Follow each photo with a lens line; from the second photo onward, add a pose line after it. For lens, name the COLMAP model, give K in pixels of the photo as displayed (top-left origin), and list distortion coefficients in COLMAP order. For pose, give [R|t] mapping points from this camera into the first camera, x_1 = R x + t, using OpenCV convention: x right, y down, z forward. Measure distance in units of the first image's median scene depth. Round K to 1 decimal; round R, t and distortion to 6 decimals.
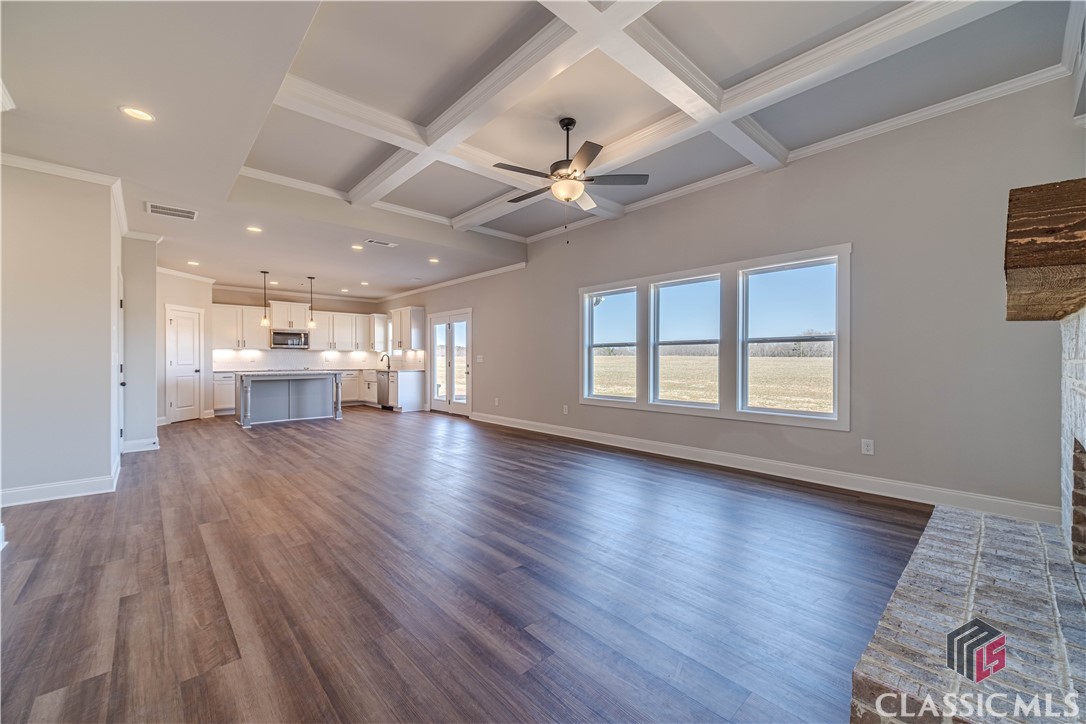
lens RADIAL K [[437.2, 0, 550.7], [0, 437.2, 356.5], [0, 0, 1]] dist [0.000703, 0.000036]
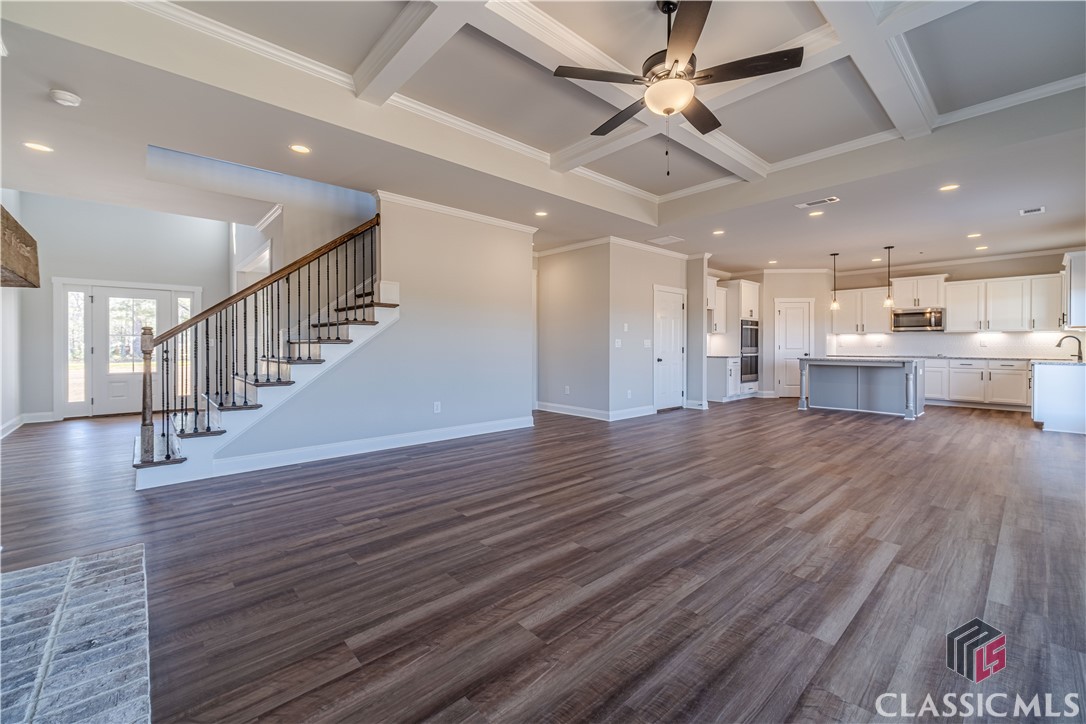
lens RADIAL K [[440.4, 0, 548.6], [0, 440.4, 349.0], [0, 0, 1]] dist [0.001119, 0.000075]
pose [[-0.015631, 0.012201, -0.999803, 0.563309], [0.006070, 0.999908, 0.012107, 0.003613], [0.999859, -0.005880, -0.015703, 0.622919]]
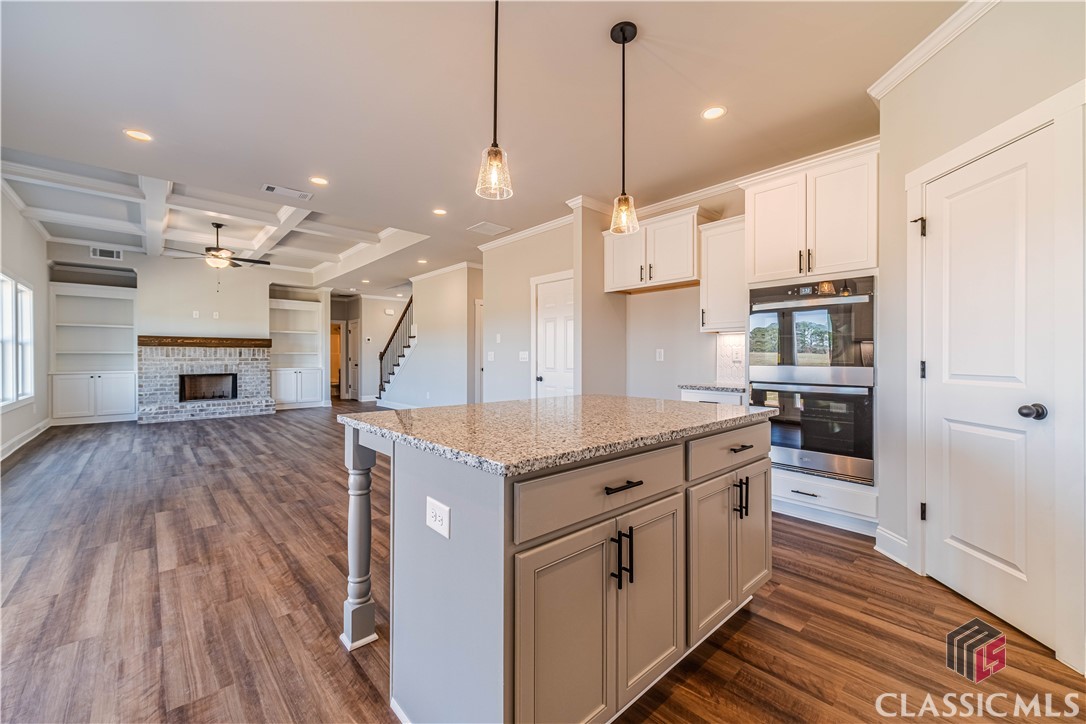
lens RADIAL K [[437.2, 0, 550.7], [0, 437.2, 356.5], [0, 0, 1]] dist [0.000703, 0.000036]
pose [[-0.999995, 0.000934, 0.003009, -0.989265], [0.000904, 0.999949, -0.010070, 0.016483], [-0.003018, -0.010068, -0.999945, 2.061945]]
